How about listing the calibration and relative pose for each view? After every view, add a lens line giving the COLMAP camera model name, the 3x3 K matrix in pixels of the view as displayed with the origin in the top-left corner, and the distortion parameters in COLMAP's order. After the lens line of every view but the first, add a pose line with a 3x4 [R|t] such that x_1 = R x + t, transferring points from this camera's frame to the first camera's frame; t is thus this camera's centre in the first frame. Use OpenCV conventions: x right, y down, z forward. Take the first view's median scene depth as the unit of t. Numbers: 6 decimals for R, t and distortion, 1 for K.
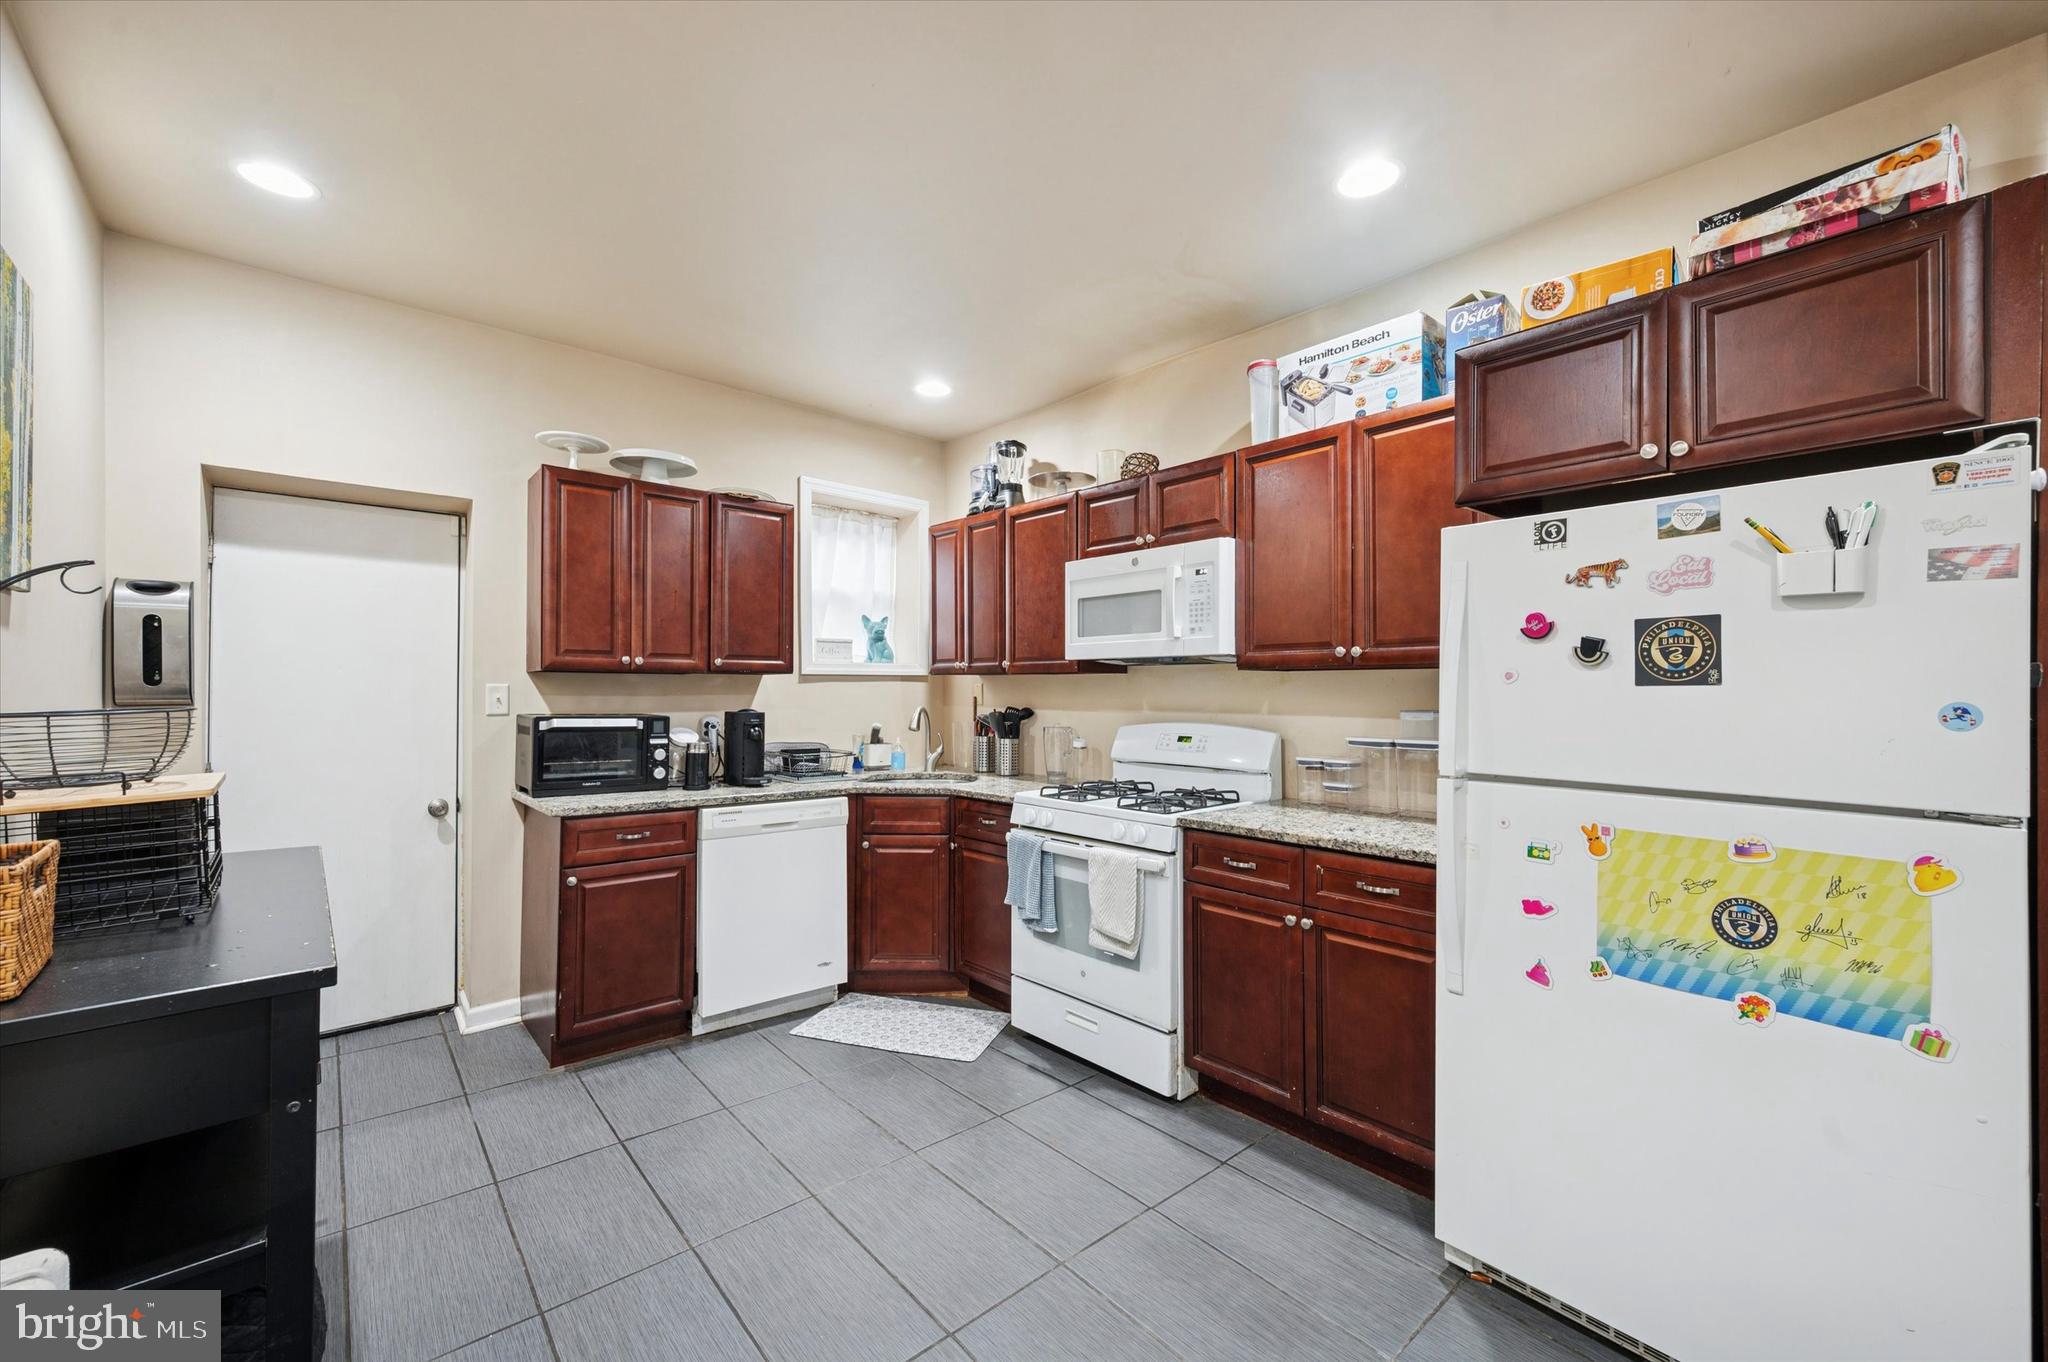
lens RADIAL K [[806.8, 0, 1035.6], [0, 806.8, 680.1], [0, 0, 1]] dist [-0.002209, -0.000113]
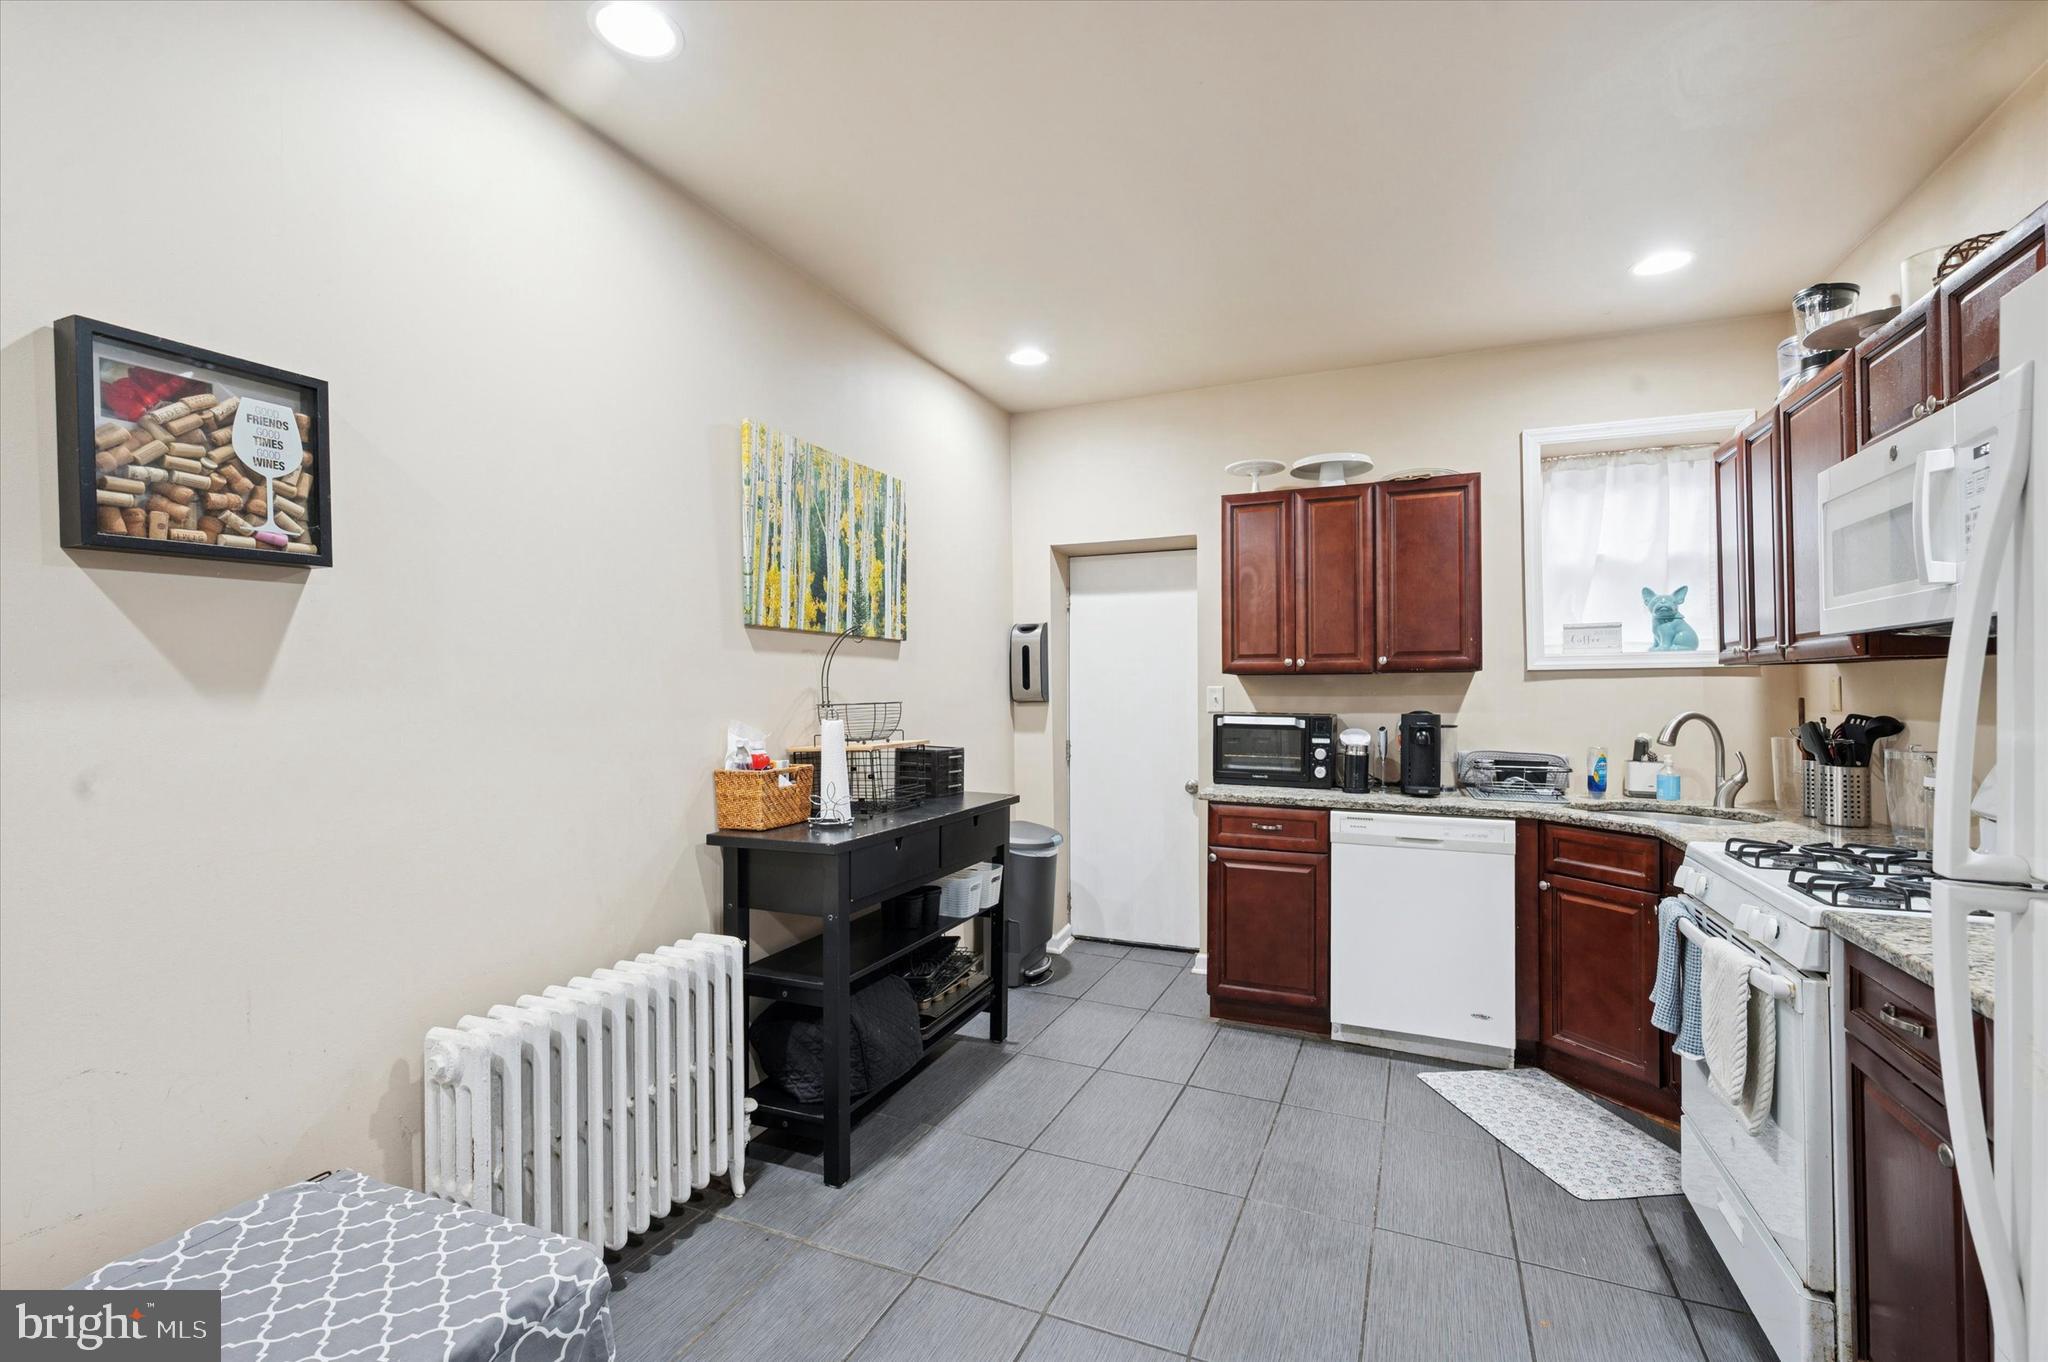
lens RADIAL K [[898.8, 0, 1039.3], [0, 898.8, 677.6], [0, 0, 1]] dist [-0.000362, -0.000658]
pose [[0.429204, -0.019125, -0.903005, 0.414337], [0.016057, 0.999779, -0.013543, 0.005765], [0.903065, -0.008686, 0.429417, 0.197673]]
